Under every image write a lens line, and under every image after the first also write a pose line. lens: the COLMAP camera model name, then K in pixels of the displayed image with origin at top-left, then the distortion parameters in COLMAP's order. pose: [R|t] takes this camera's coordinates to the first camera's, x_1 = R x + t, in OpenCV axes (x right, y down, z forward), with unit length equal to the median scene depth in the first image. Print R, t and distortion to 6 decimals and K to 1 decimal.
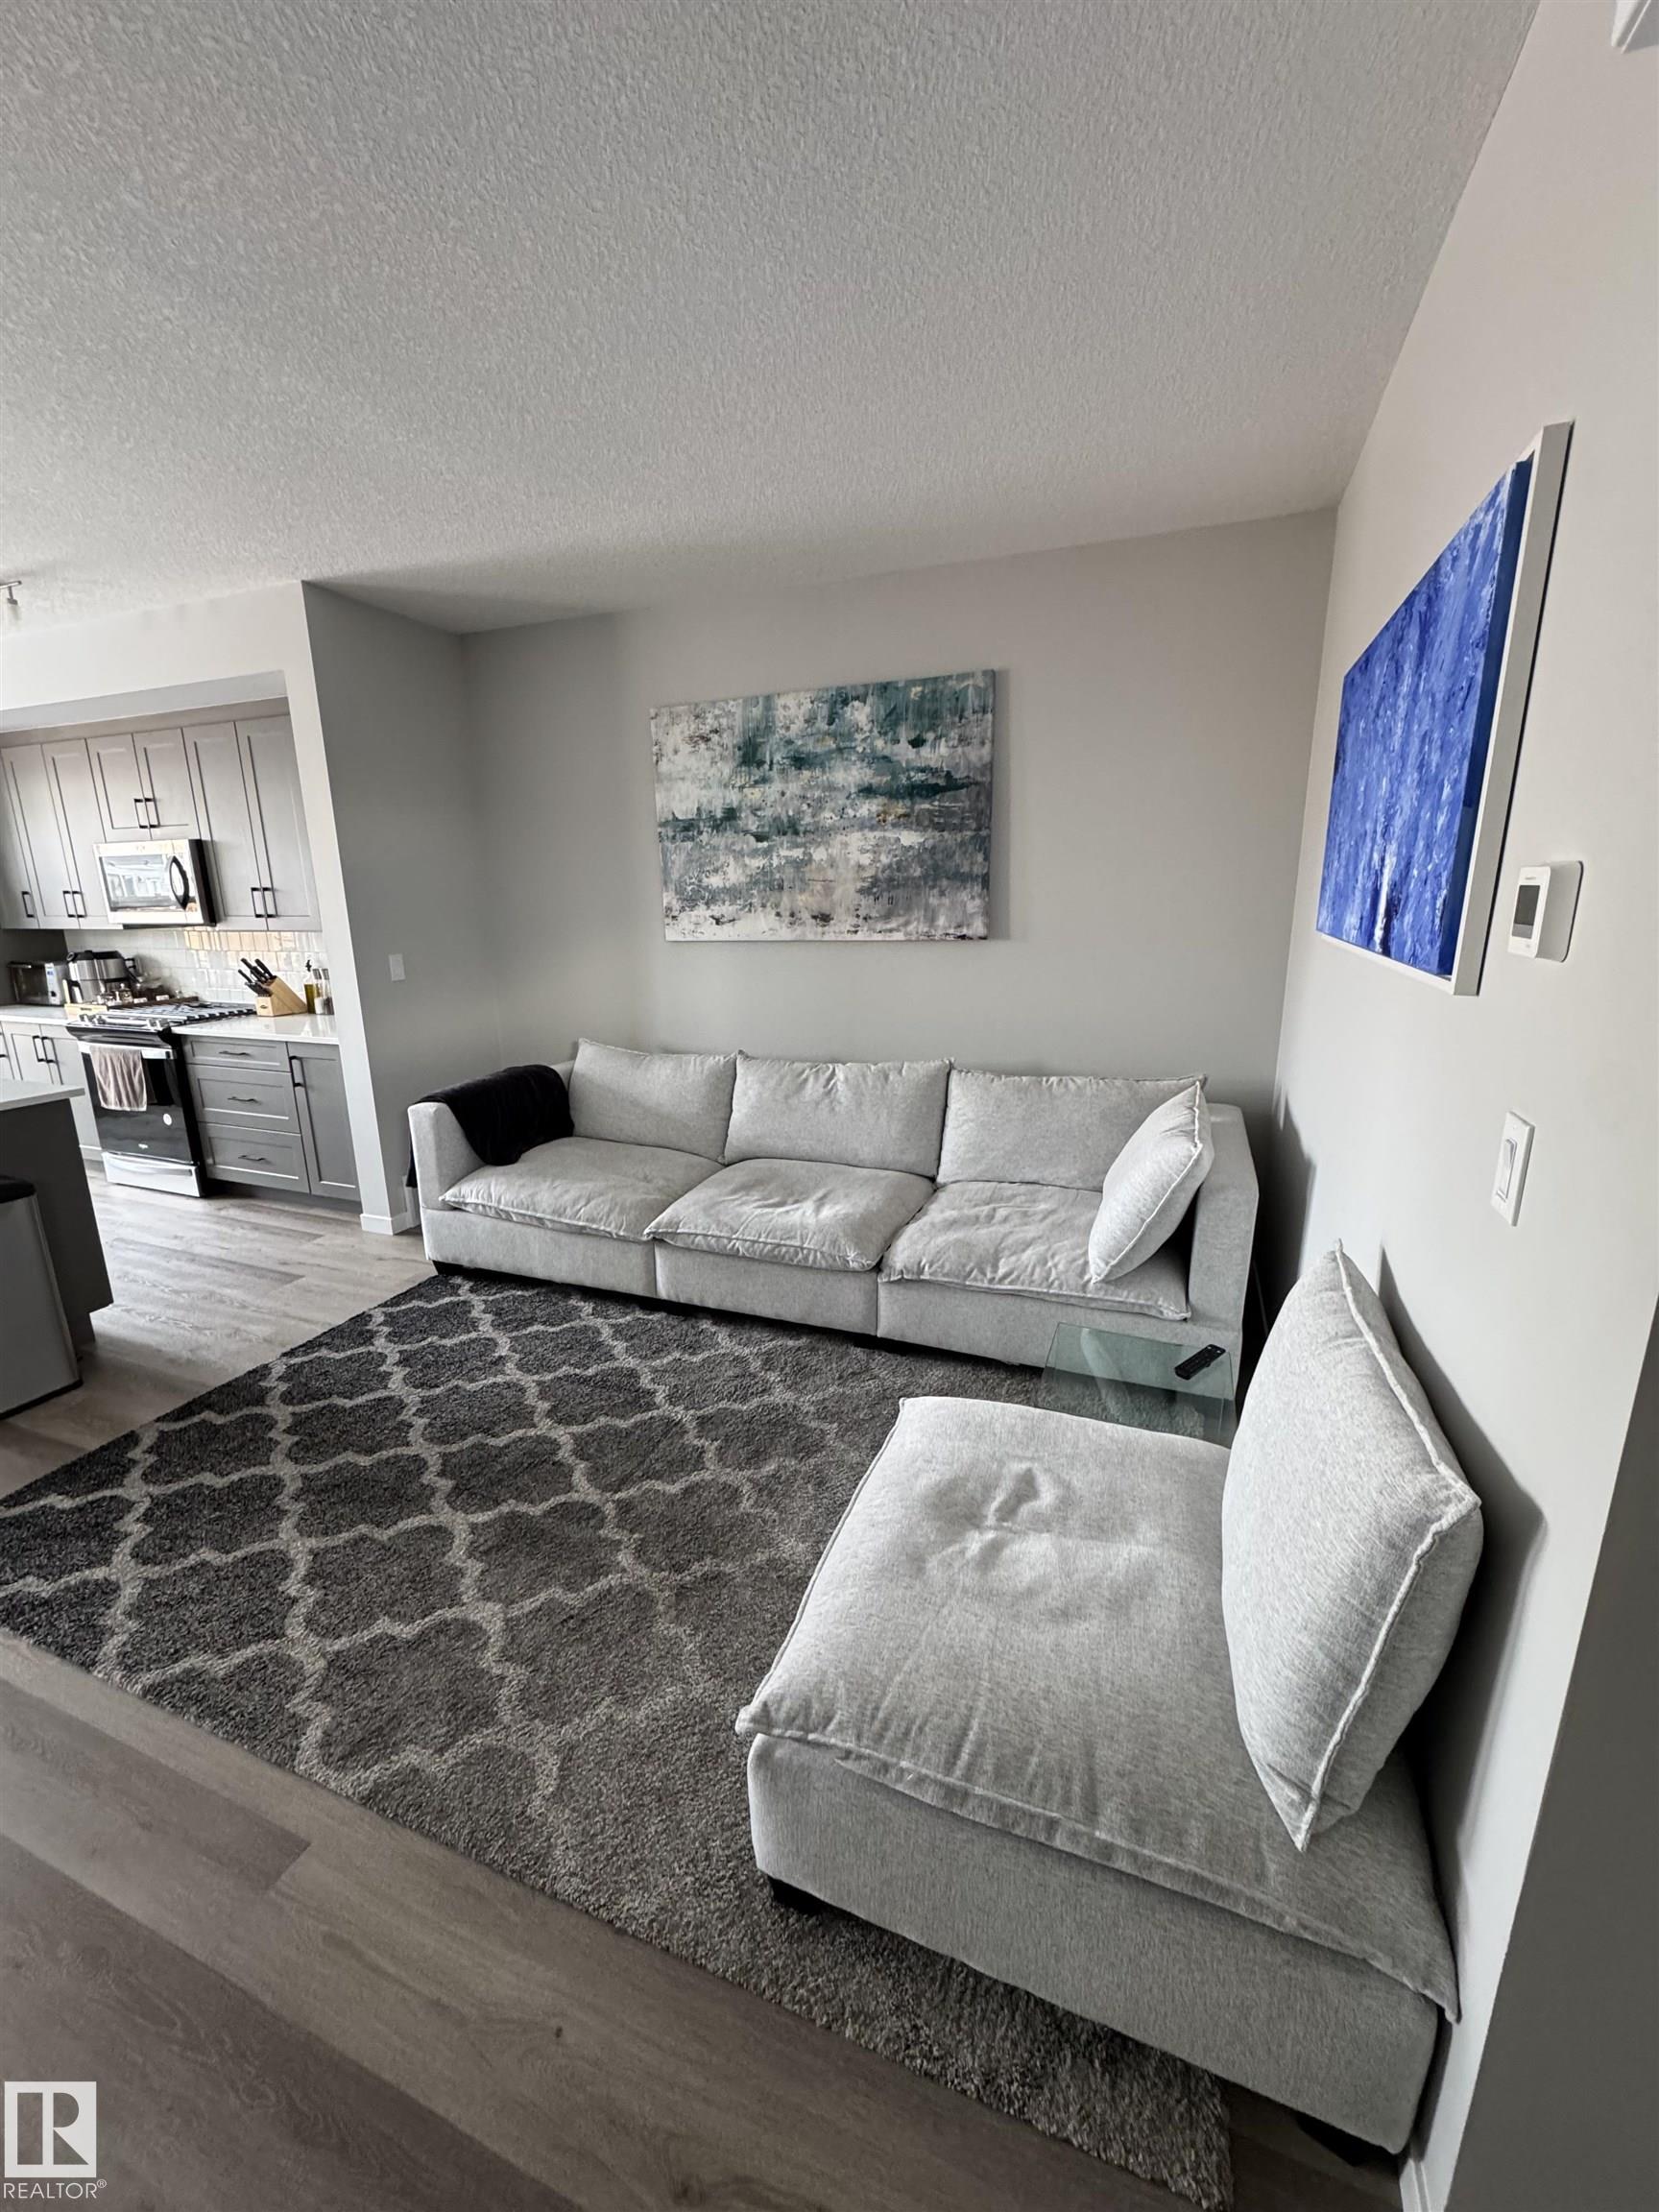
lens RADIAL K [[879.4, 0, 831.8], [0, 879.4, 1109.6], [0, 0, 1]] dist [-0.003838, 0.000616]
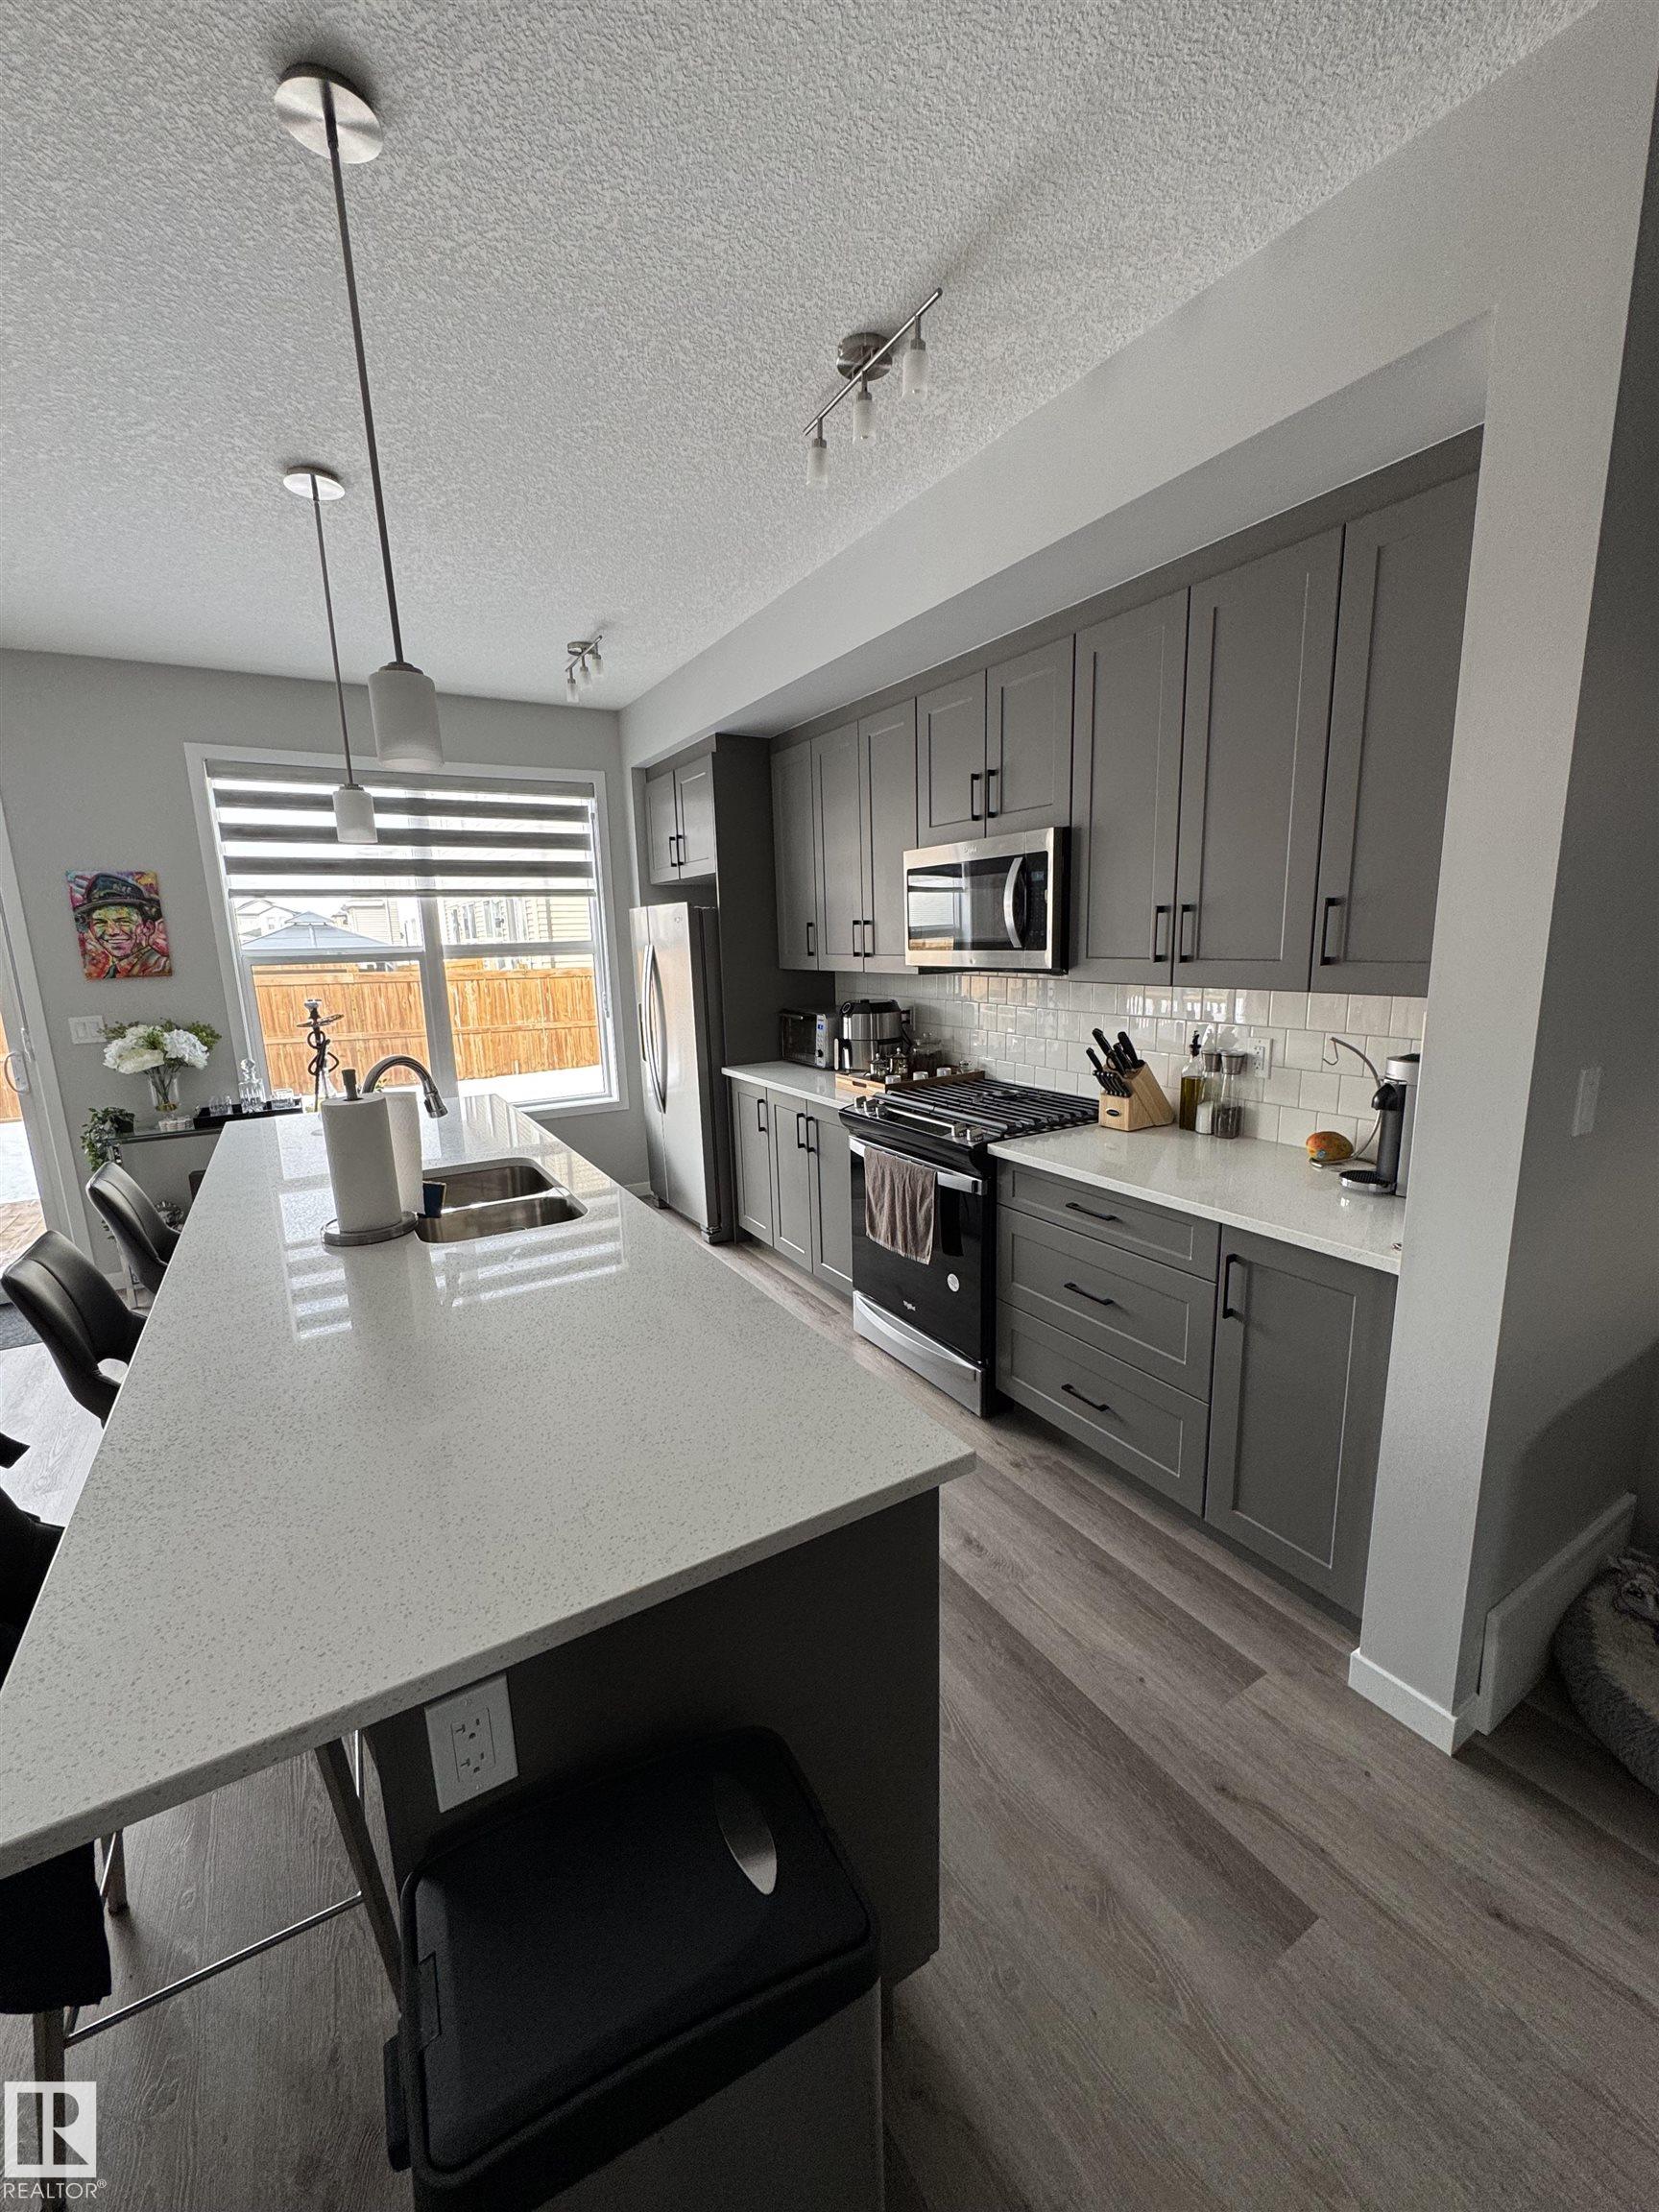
lens RADIAL K [[879.4, 0, 832.3], [0, 879.4, 1109.5], [0, 0, 1]] dist [-0.003838, 0.000616]
pose [[0.791196, 0.108855, -0.601796, -0.571946], [-0.127729, 0.991743, 0.011461, -0.131377], [0.598075, 0.067799, 0.798567, 0.547645]]
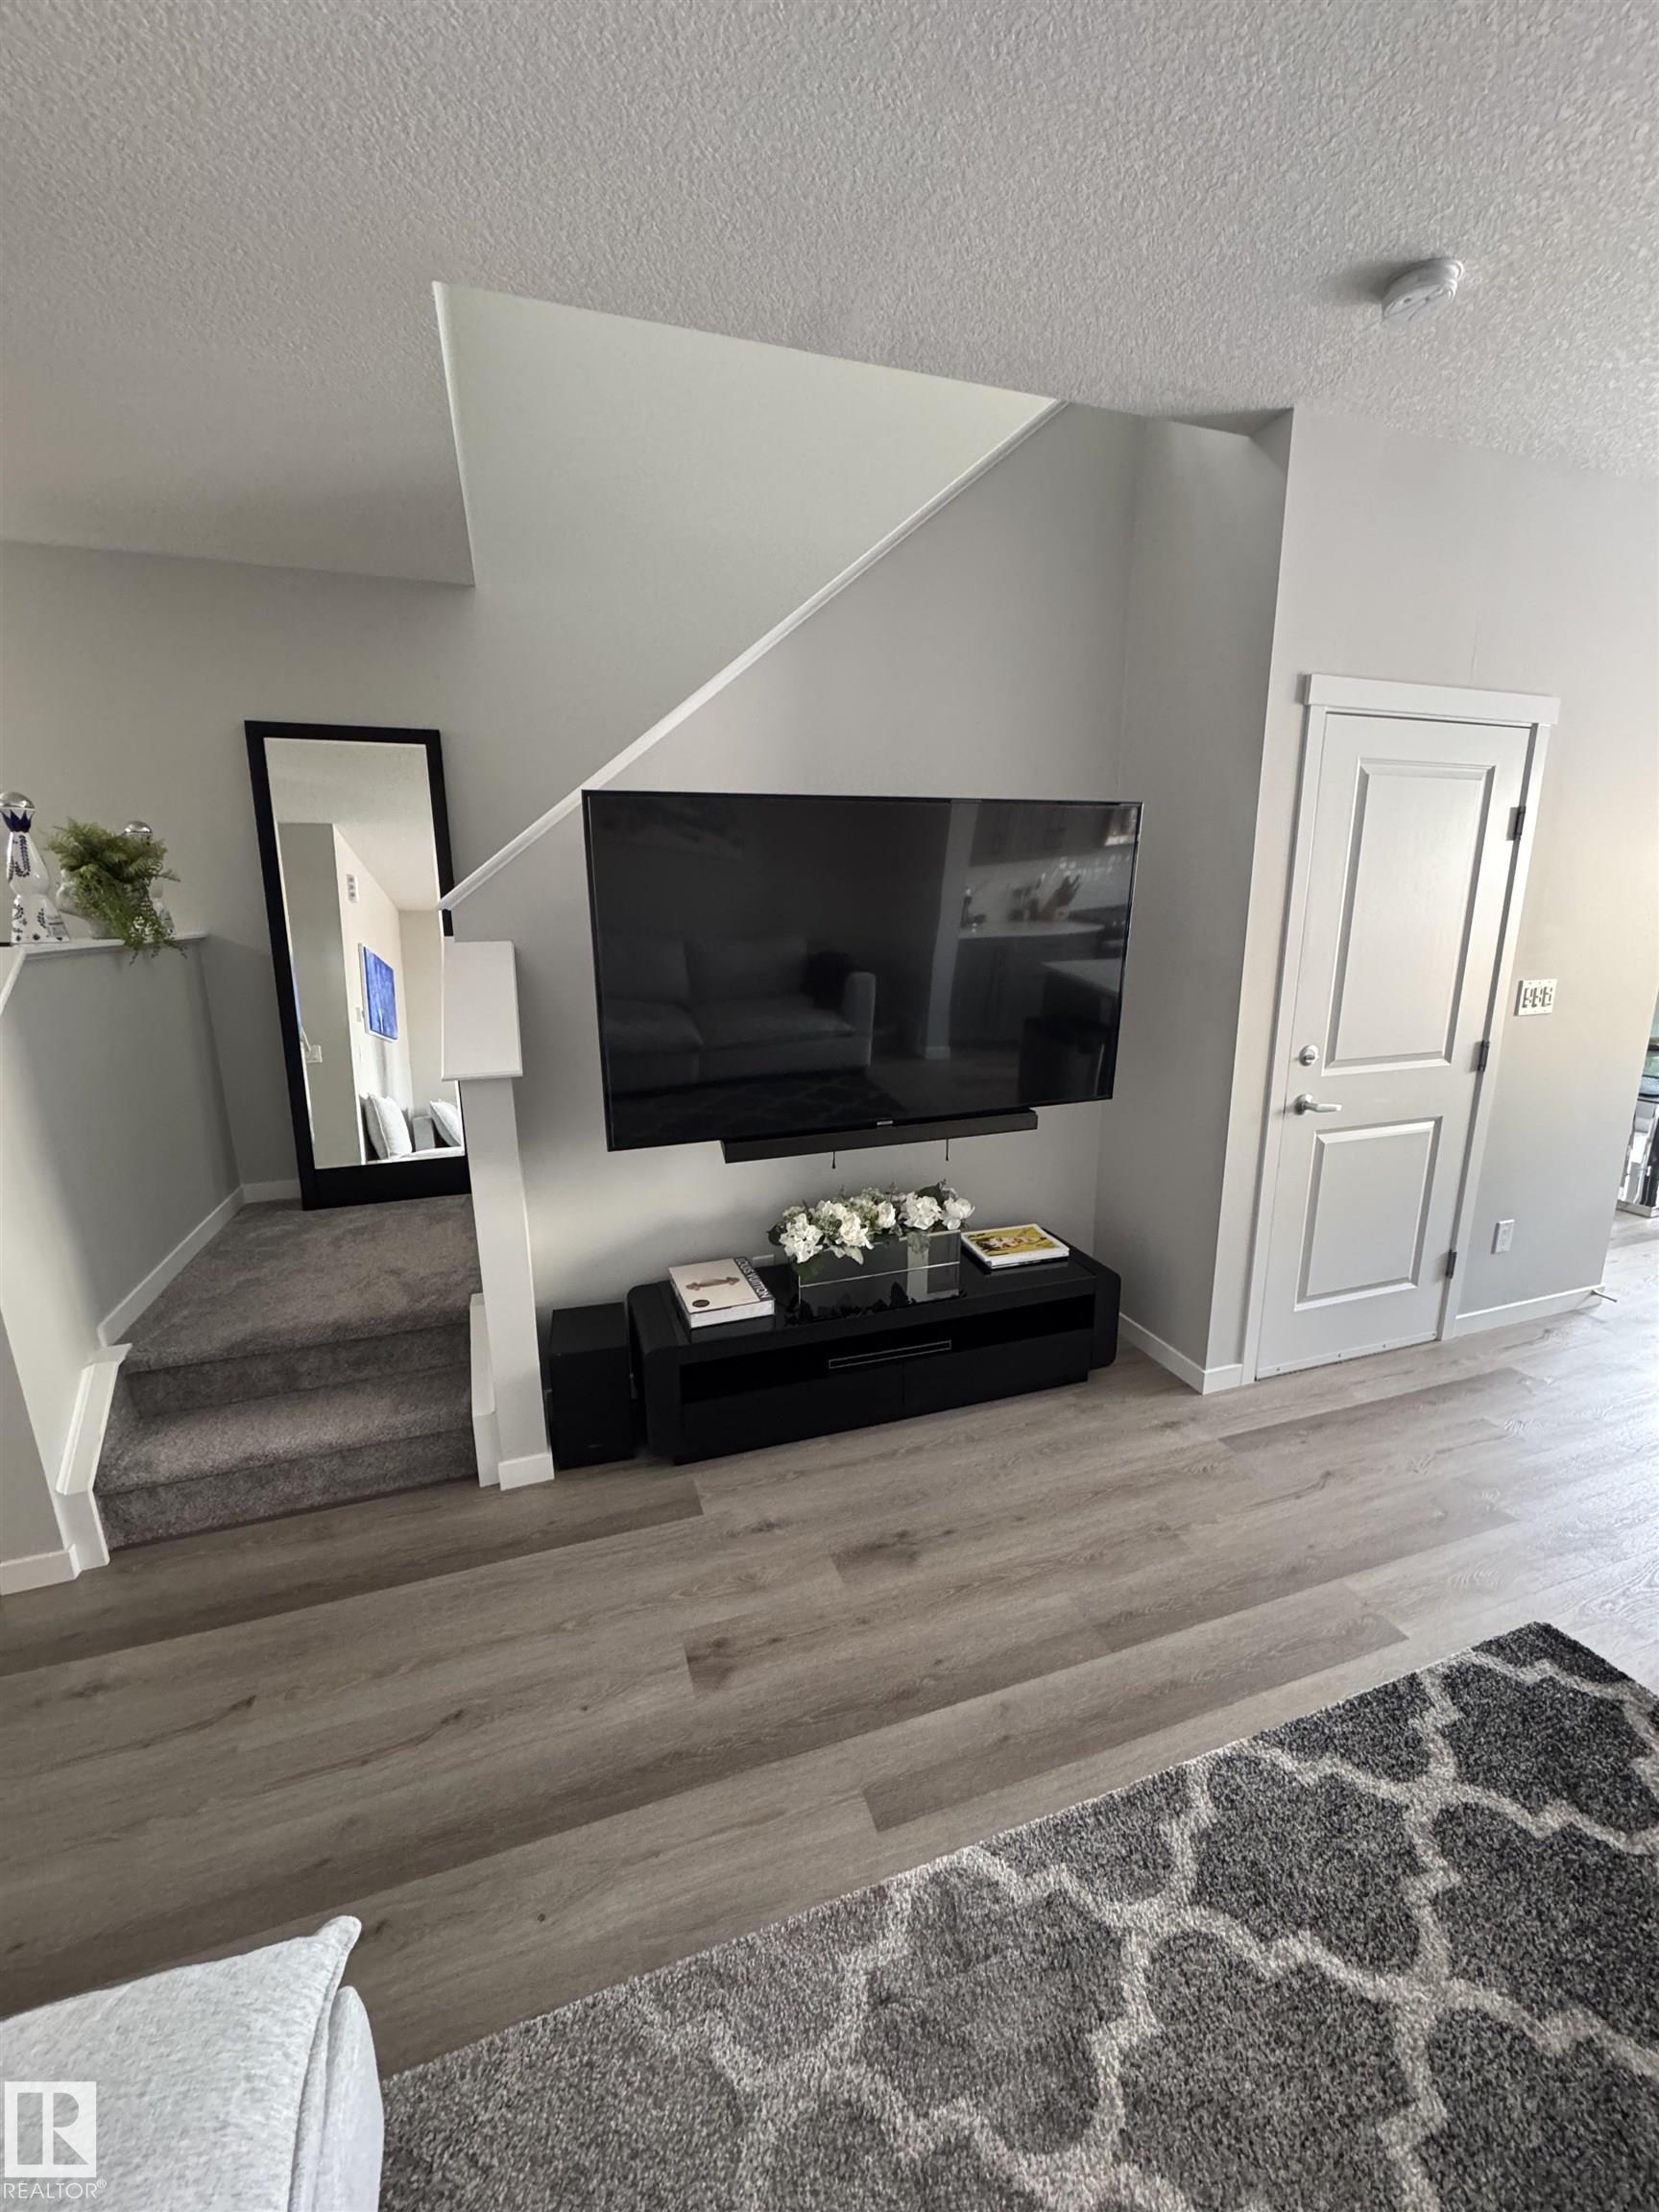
lens RADIAL K [[879.4, 0, 828.3], [0, 879.4, 1106.4], [0, 0, 1]] dist [-0.003838, 0.000616]
pose [[-0.761442, 0.164346, -0.627054, -0.018515], [-0.134732, 0.906079, 0.401084, -0.132732], [0.634077, 0.389887, -0.667783, 0.521536]]
